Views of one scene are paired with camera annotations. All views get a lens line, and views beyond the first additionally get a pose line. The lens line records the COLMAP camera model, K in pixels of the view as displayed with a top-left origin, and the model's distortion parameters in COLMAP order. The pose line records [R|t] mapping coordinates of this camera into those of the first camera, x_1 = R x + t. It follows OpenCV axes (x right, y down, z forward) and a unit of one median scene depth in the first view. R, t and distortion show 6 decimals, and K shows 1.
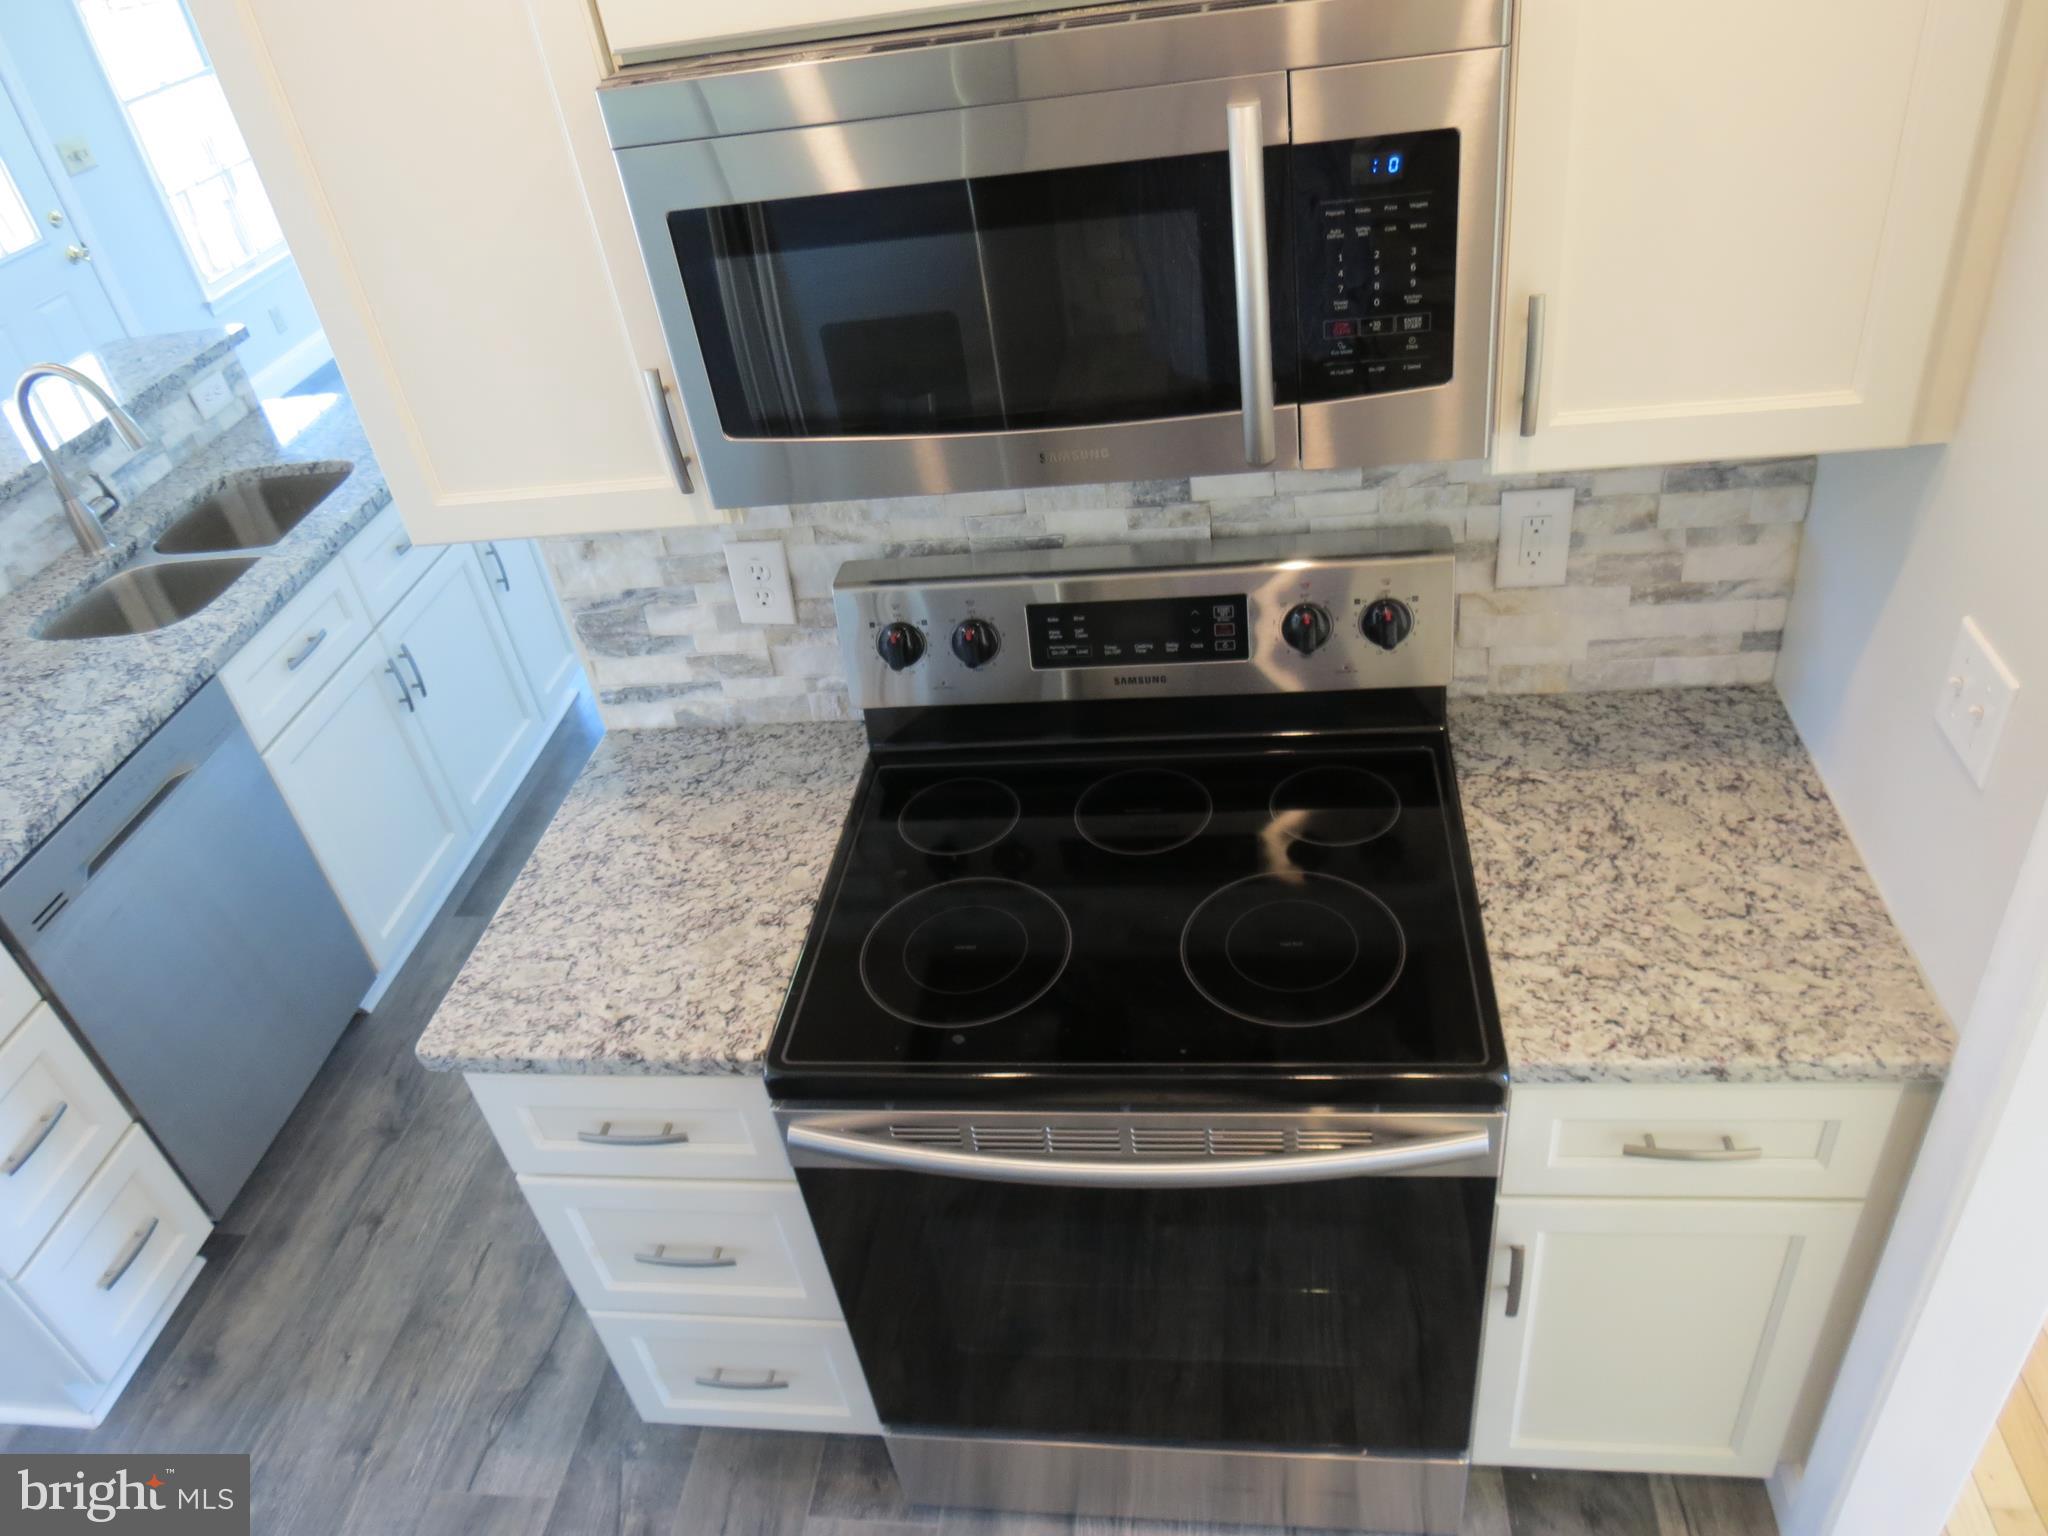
lens RADIAL K [[1443.3, 0, 1028.1], [0, 1443.3, 763.0], [0, 0, 1]] dist [-0.018343, 0.001630]
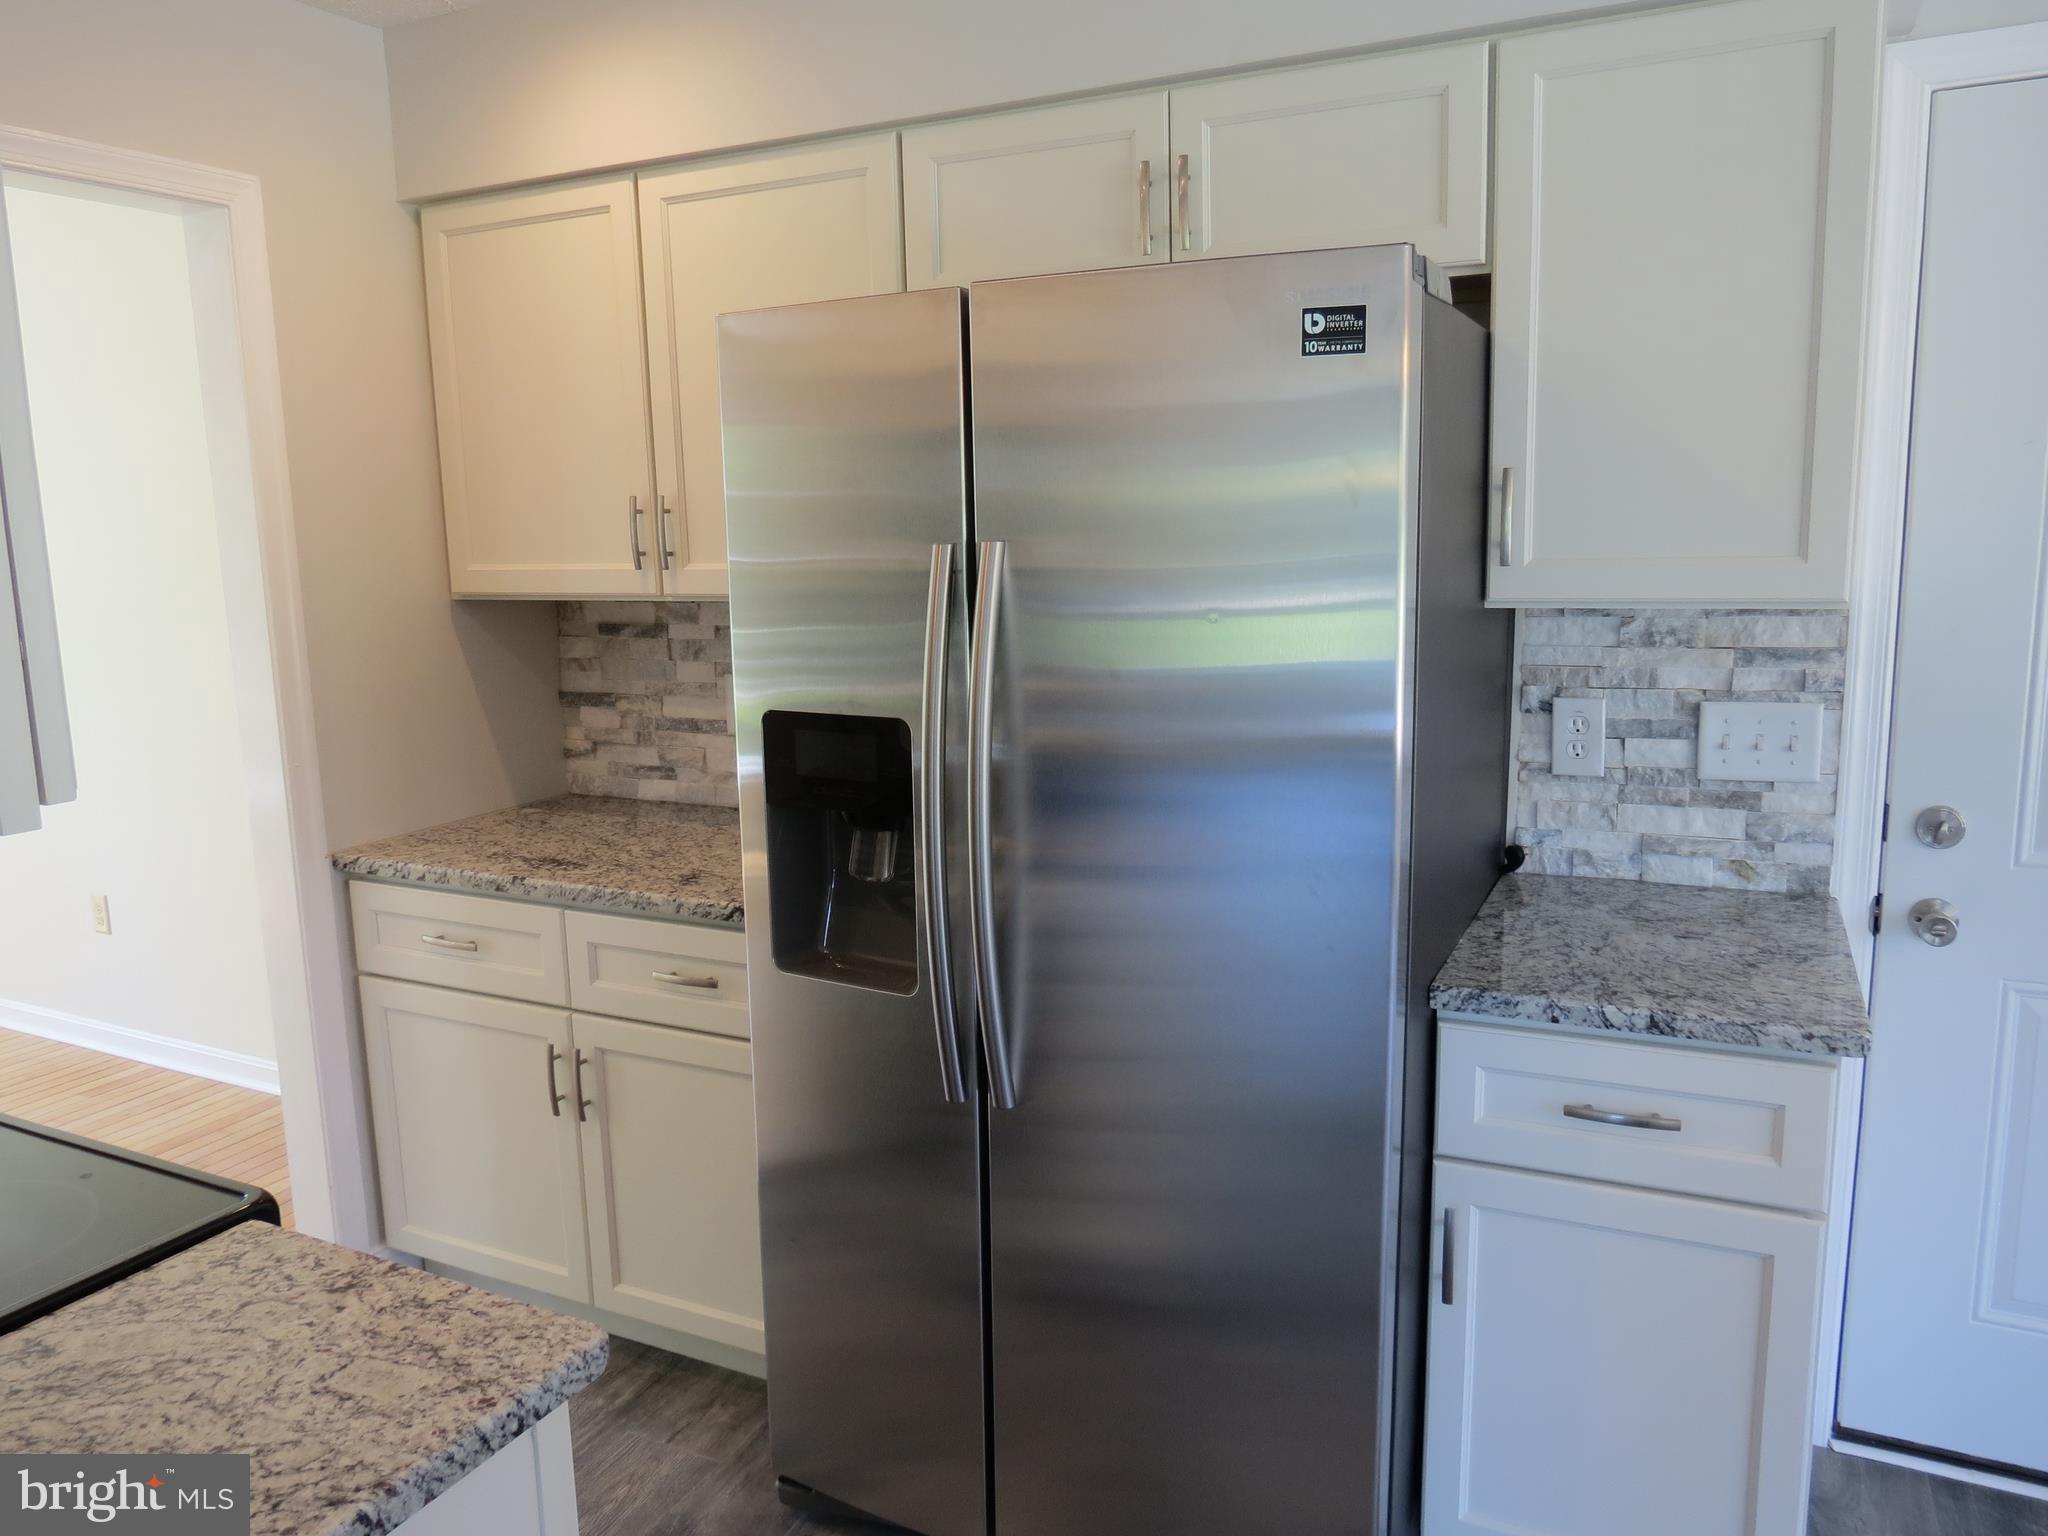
lens RADIAL K [[1443.3, 0, 1021.9], [0, 1443.3, 774.4], [0, 0, 1]] dist [-0.018343, 0.001630]
pose [[-0.931241, 0.088655, 0.353456, -0.560527], [0.312971, 0.691407, 0.651157, -0.228111], [-0.186654, 0.717005, -0.671613, 0.795615]]
